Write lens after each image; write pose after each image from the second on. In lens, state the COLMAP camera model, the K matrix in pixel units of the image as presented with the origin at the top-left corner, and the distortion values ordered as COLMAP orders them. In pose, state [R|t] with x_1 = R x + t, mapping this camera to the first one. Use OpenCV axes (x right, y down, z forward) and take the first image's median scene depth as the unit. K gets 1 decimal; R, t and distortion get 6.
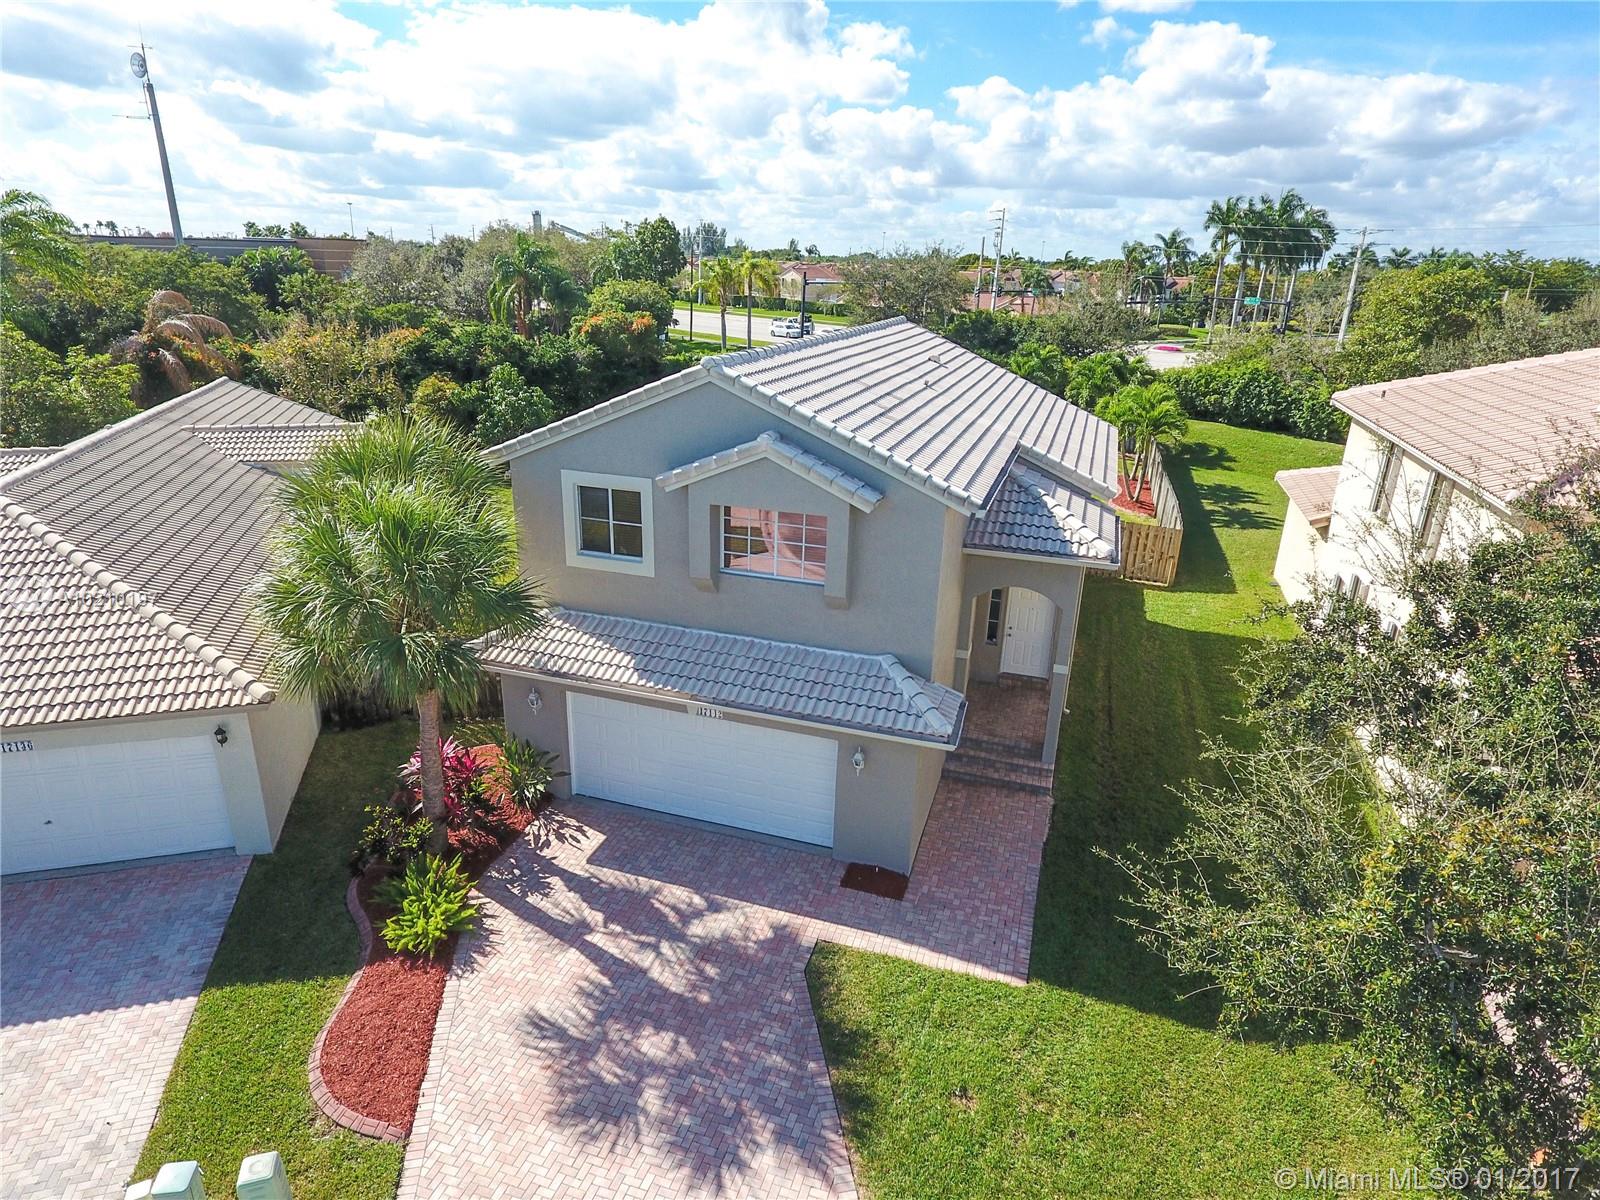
lens RADIAL K [[935.3, 0, 800.0], [0, 935.3, 600.0], [0, 0, 1]] dist [-0.000483, -0.001077]
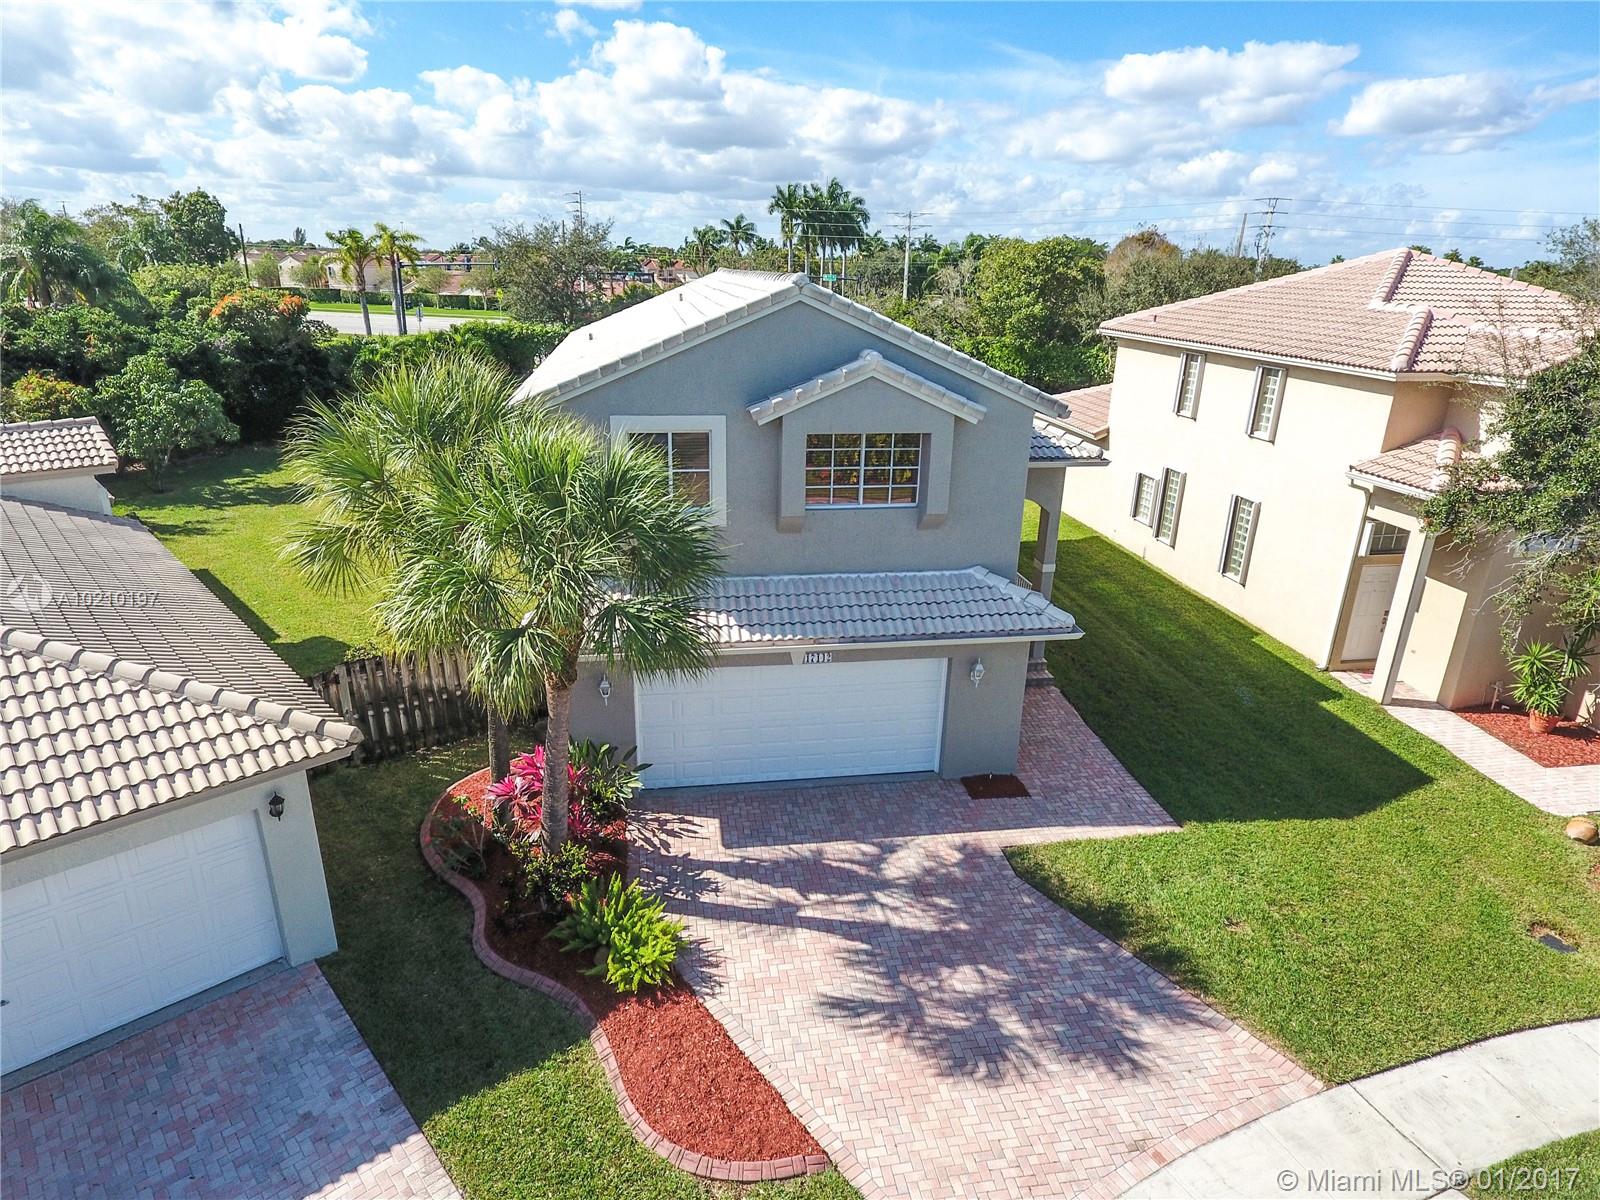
lens RADIAL K [[935.3, 0, 800.0], [0, 935.3, 600.0], [0, 0, 1]] dist [-0.000483, -0.001077]
pose [[0.891704, -0.163358, 0.422112, -0.541388], [0.160371, 0.986126, 0.042850, 0.021329], [-0.423256, 0.029485, 0.905530, 0.164985]]
